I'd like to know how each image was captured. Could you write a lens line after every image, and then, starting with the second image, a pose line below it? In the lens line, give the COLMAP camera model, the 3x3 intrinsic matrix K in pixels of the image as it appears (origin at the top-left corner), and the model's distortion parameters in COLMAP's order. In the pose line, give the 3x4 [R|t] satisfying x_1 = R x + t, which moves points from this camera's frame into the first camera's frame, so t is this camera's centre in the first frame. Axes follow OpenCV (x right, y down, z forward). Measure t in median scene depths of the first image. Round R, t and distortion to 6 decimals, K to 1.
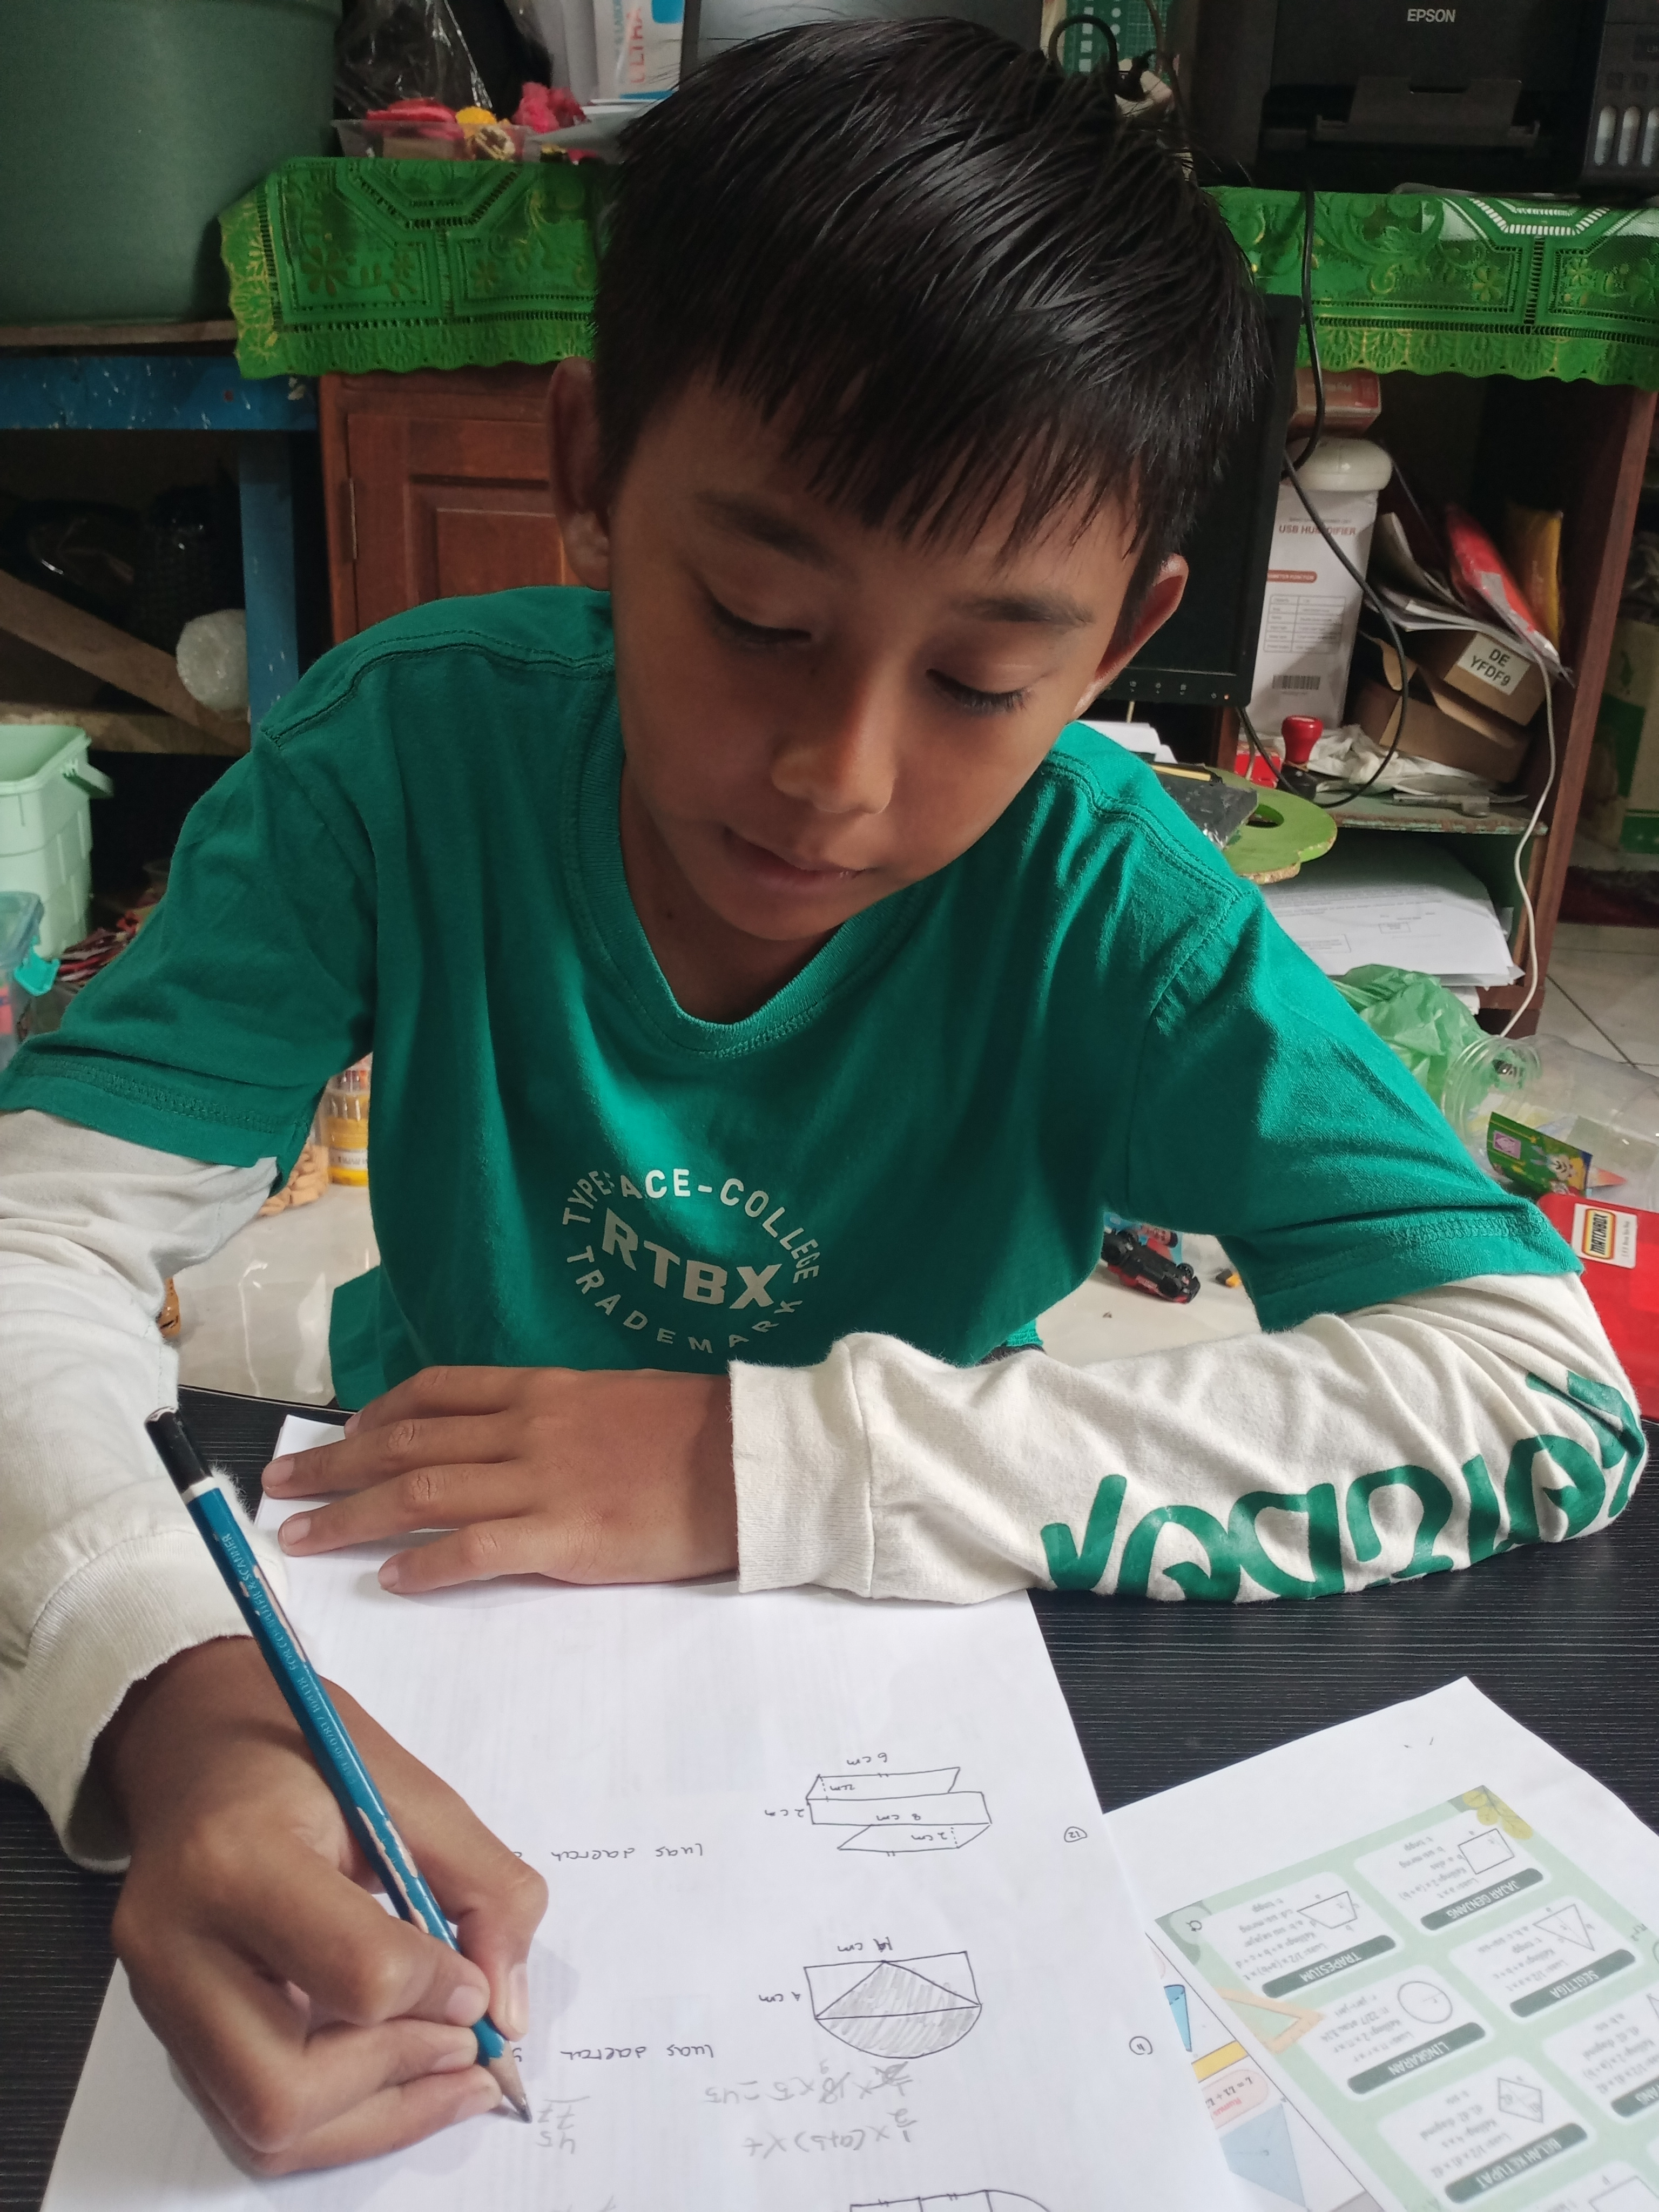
lens RADIAL K [[1811.3, 0, 833.3], [0, 1811.3, 1113.4], [0, 0, 1]] dist [0.008993, -0.061345]
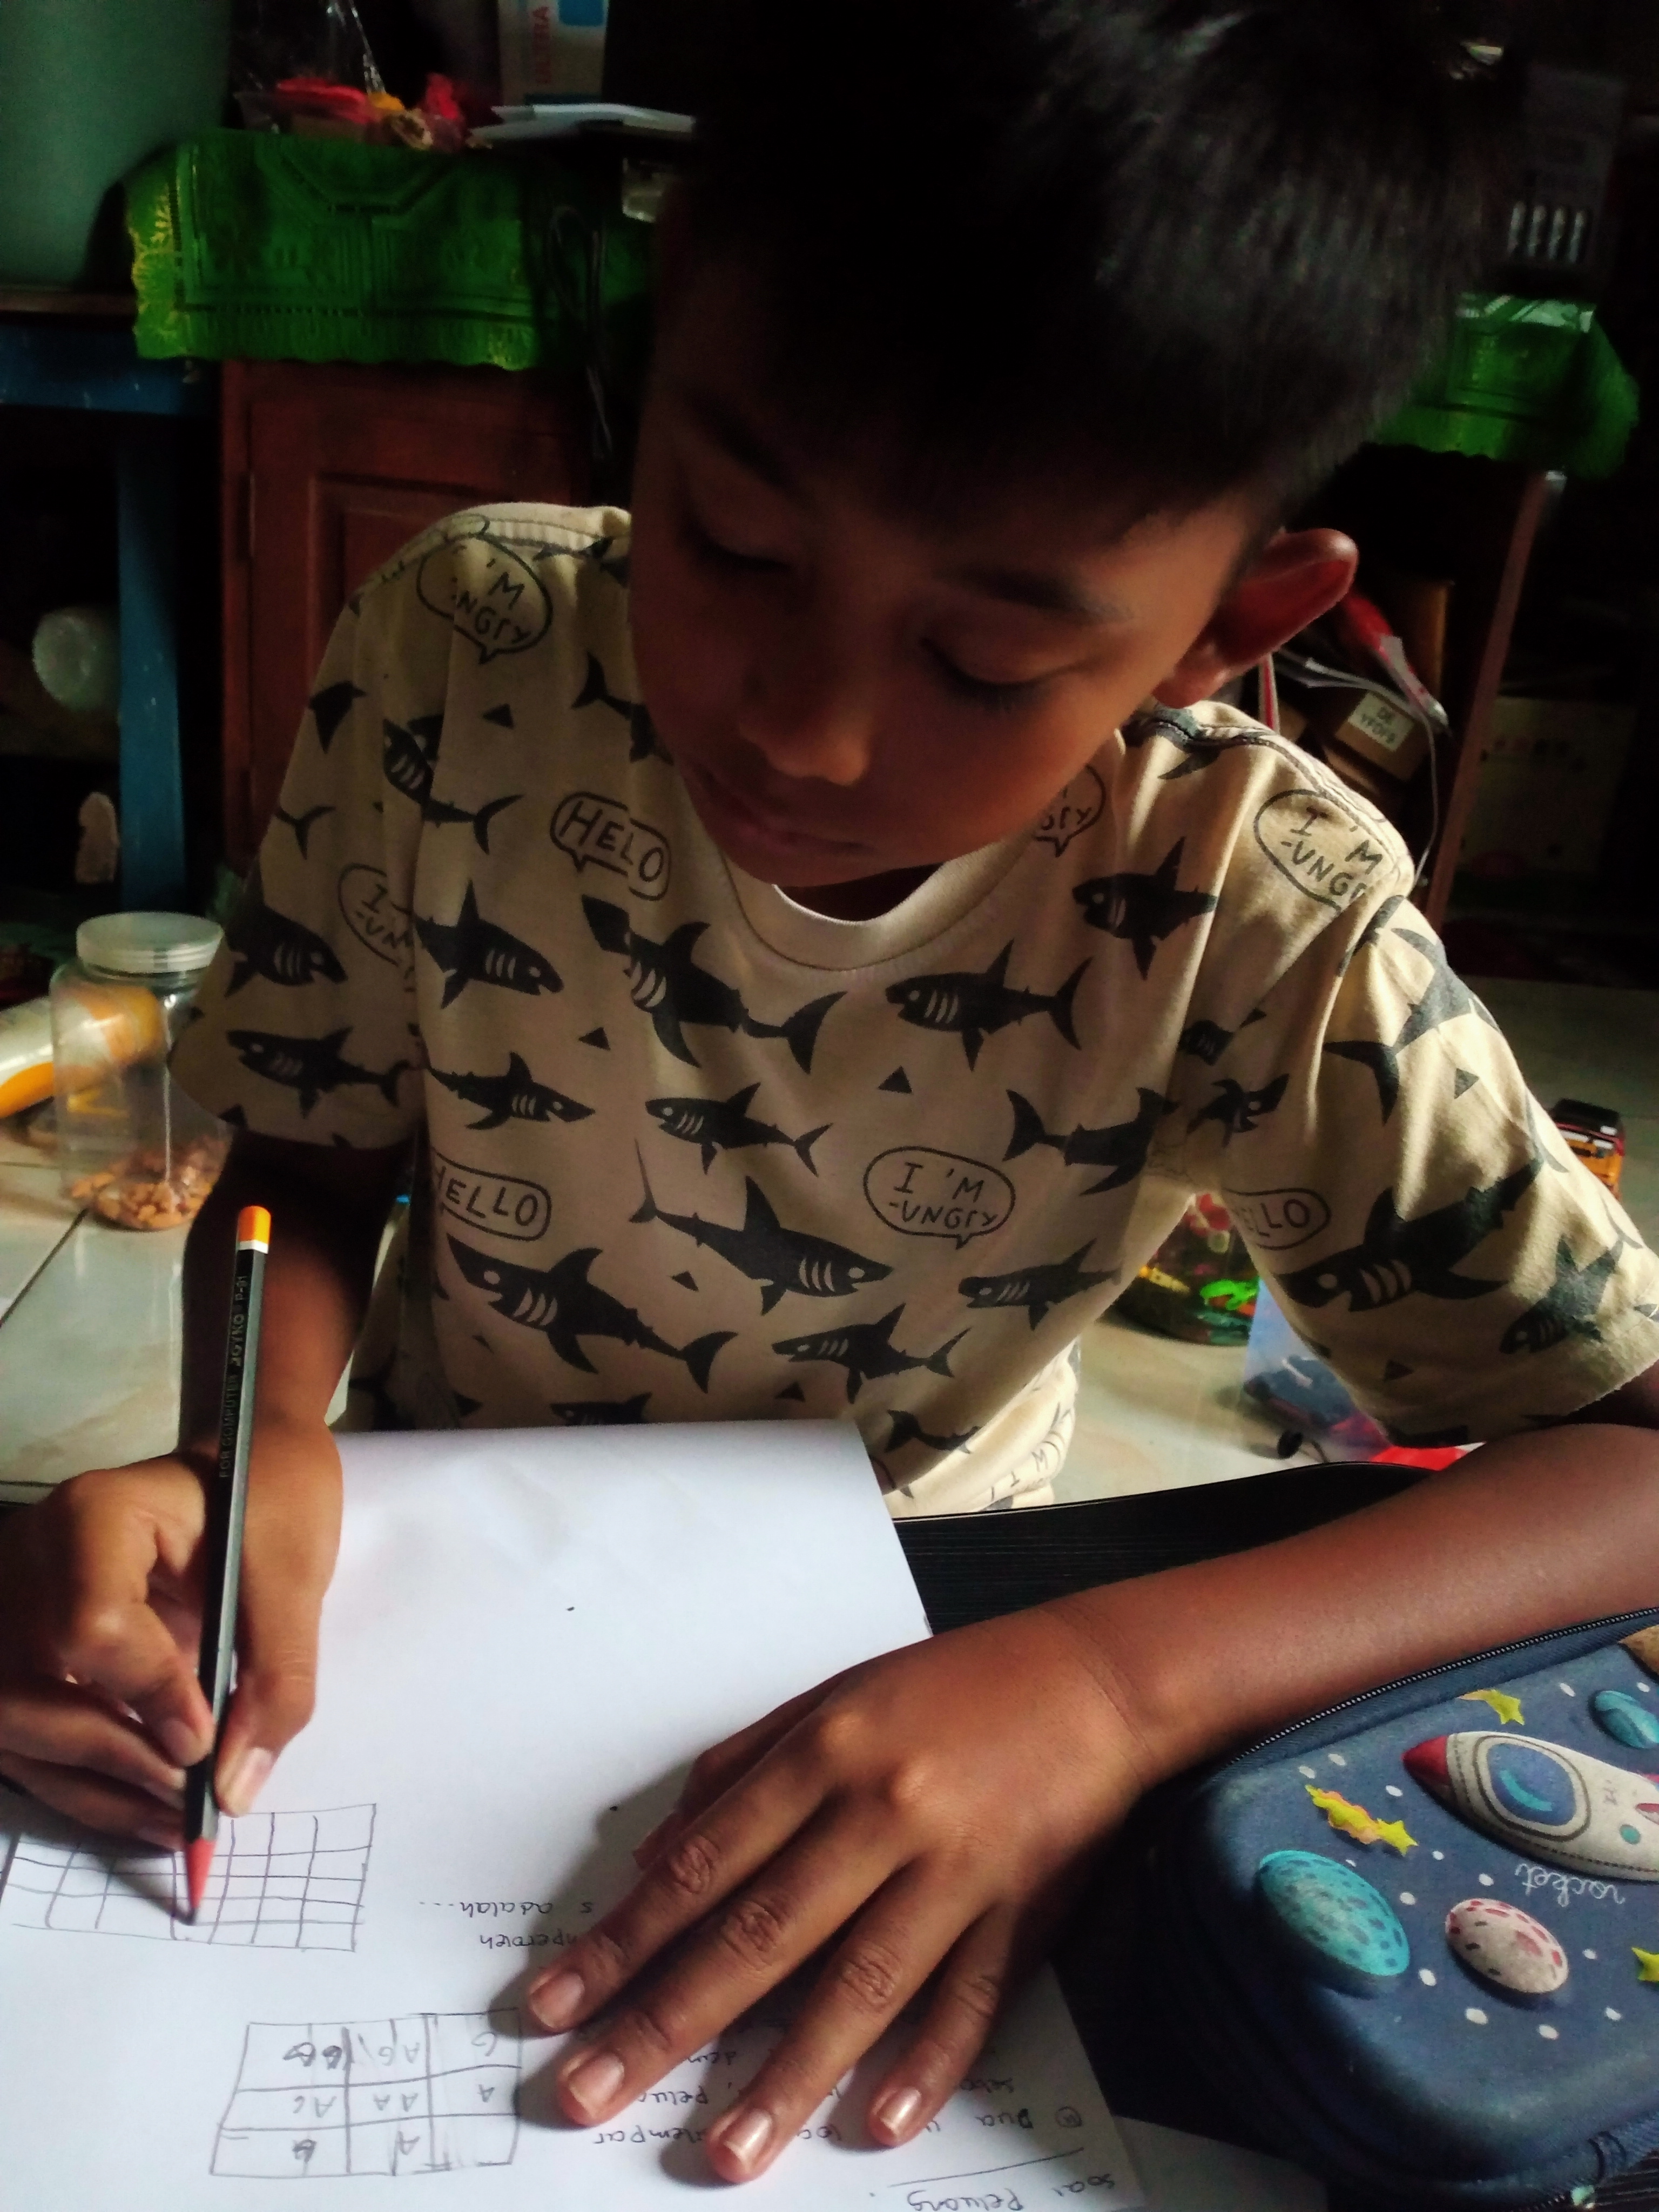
lens RADIAL K [[1811.3, 0, 831.5], [0, 1811.3, 1112.2], [0, 0, 1]] dist [0.008993, -0.061345]
pose [[0.985167, 0.007270, 0.171445, -0.132311], [-0.005110, 0.999902, -0.013032, -0.008709], [-0.171523, 0.011963, 0.985108, 0.030875]]
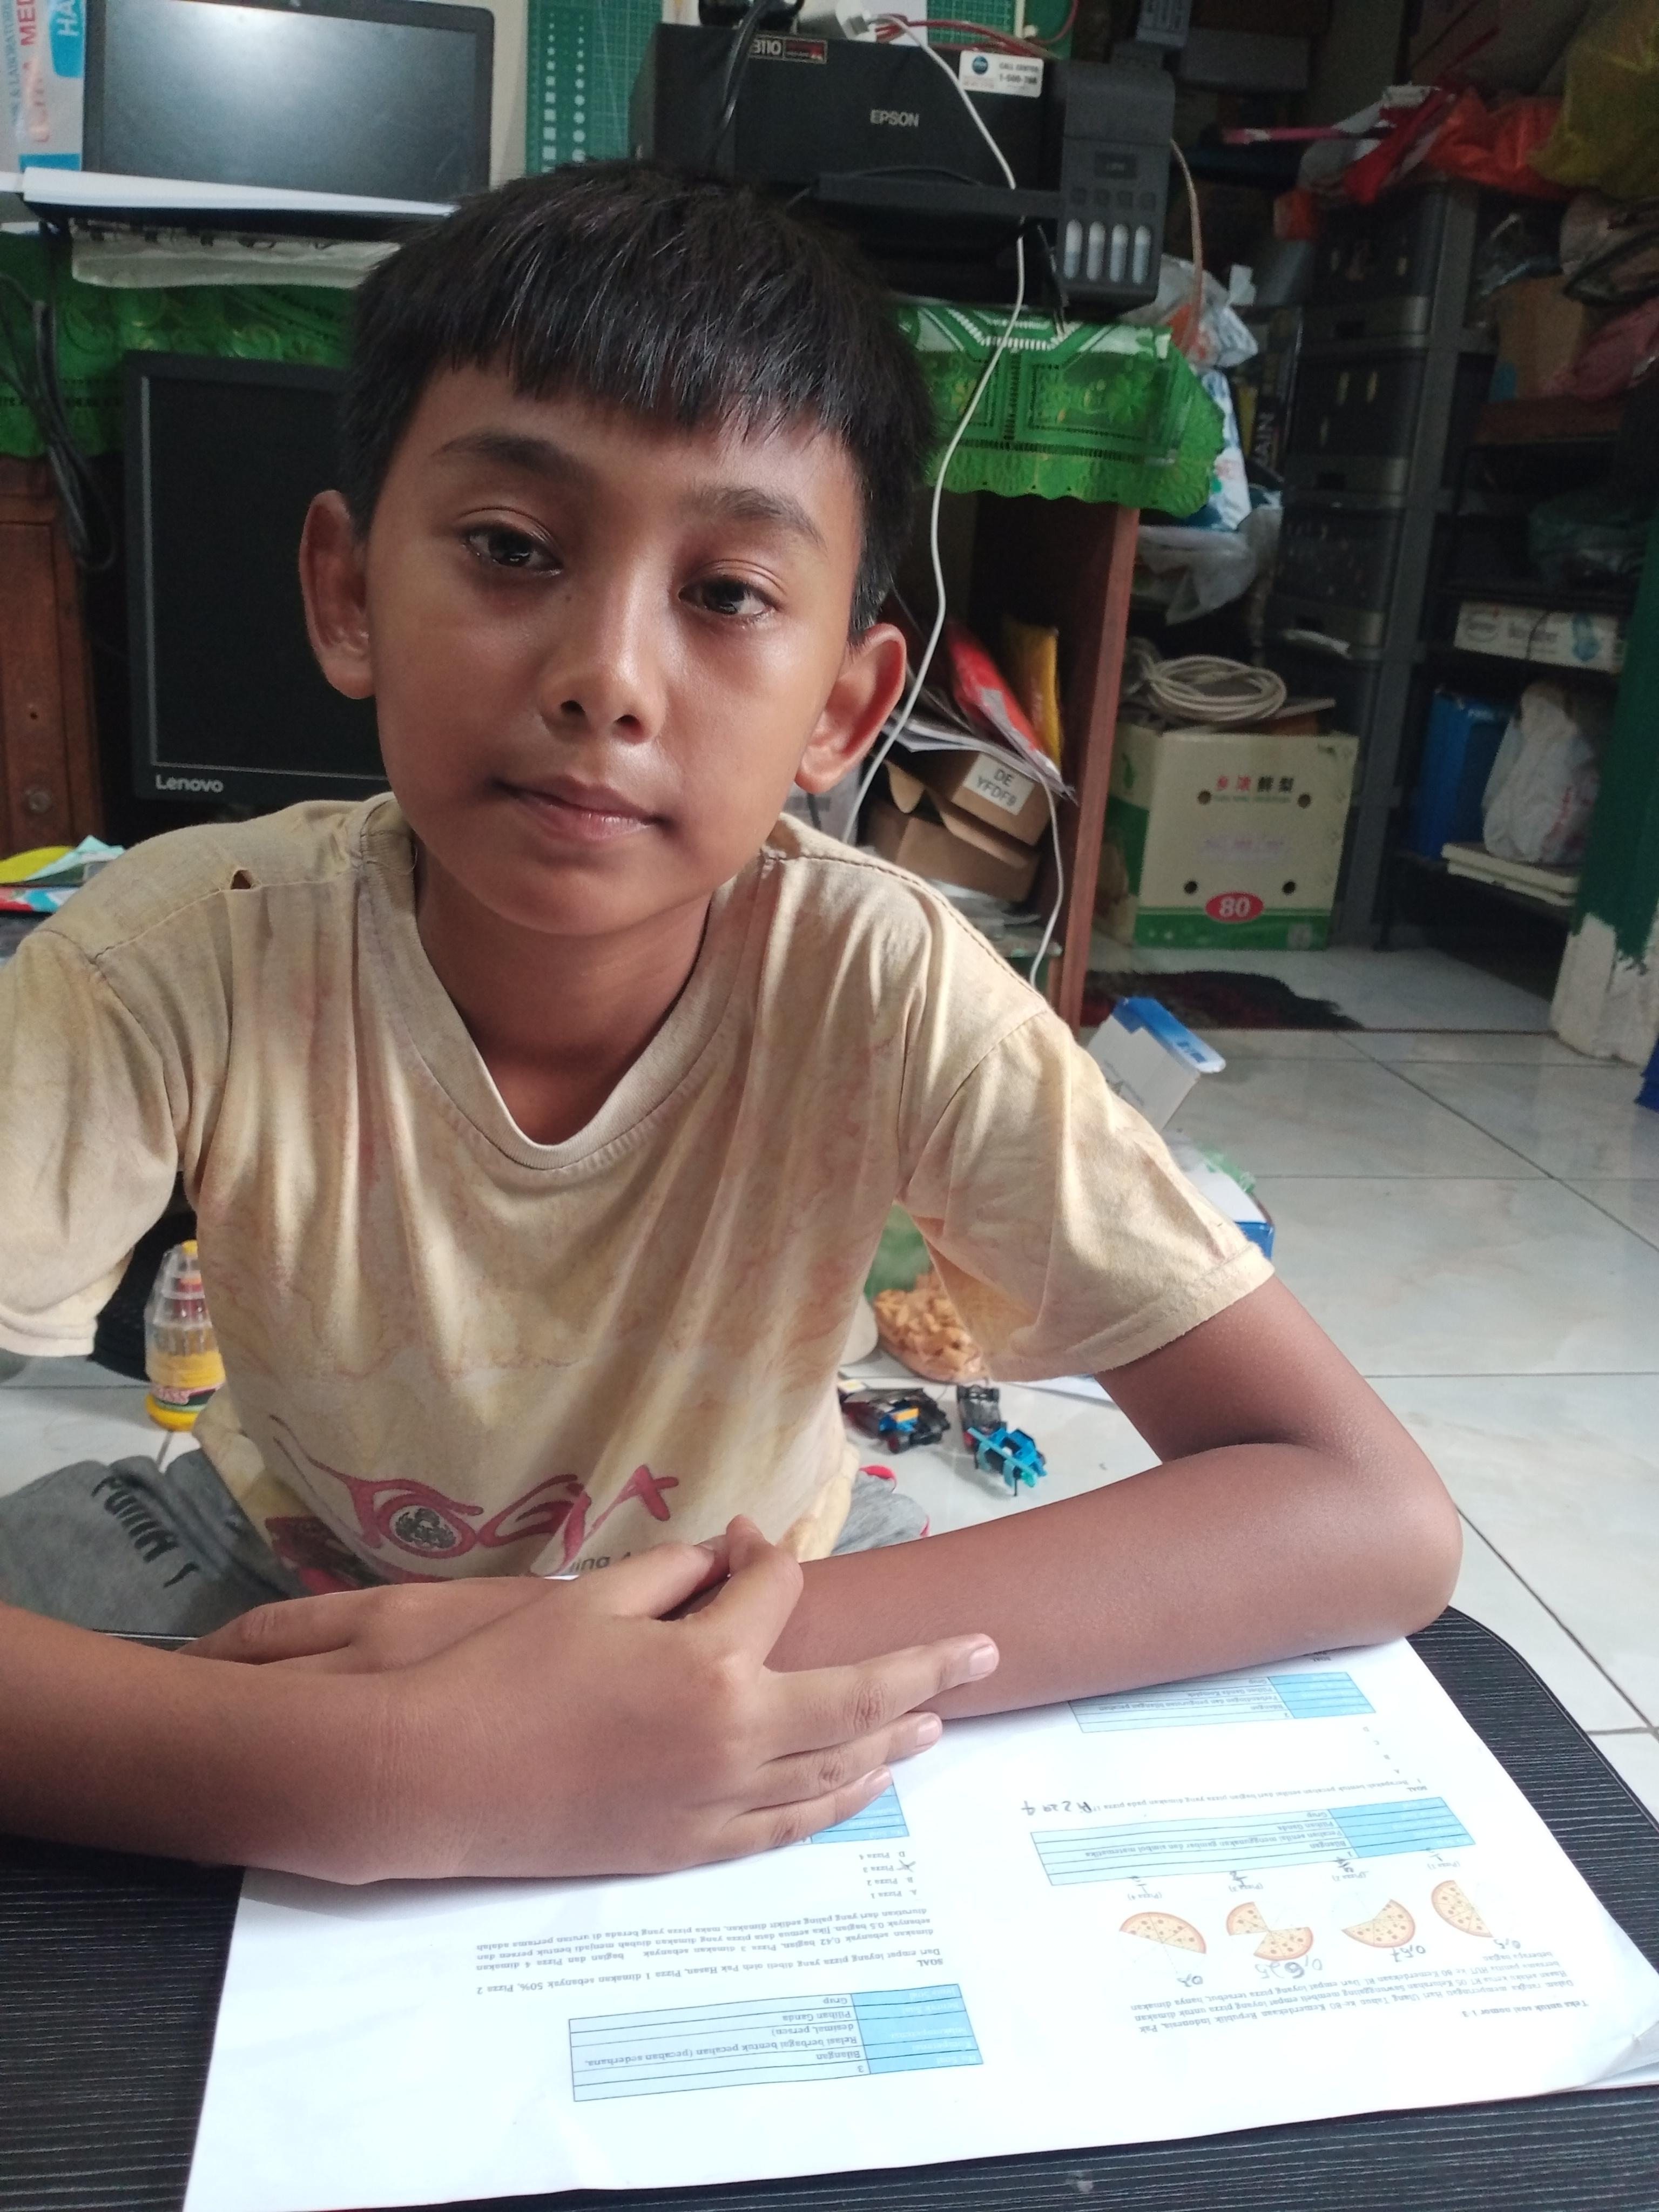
lens RADIAL K [[1811.3, 0, 831.4], [0, 1811.3, 1119.4], [0, 0, 1]] dist [0.008993, -0.061345]
pose [[0.970897, -0.053753, 0.233386, 0.041802], [0.063291, 0.997430, -0.033567, -0.042658], [-0.230982, 0.047362, 0.971805, 0.085278]]
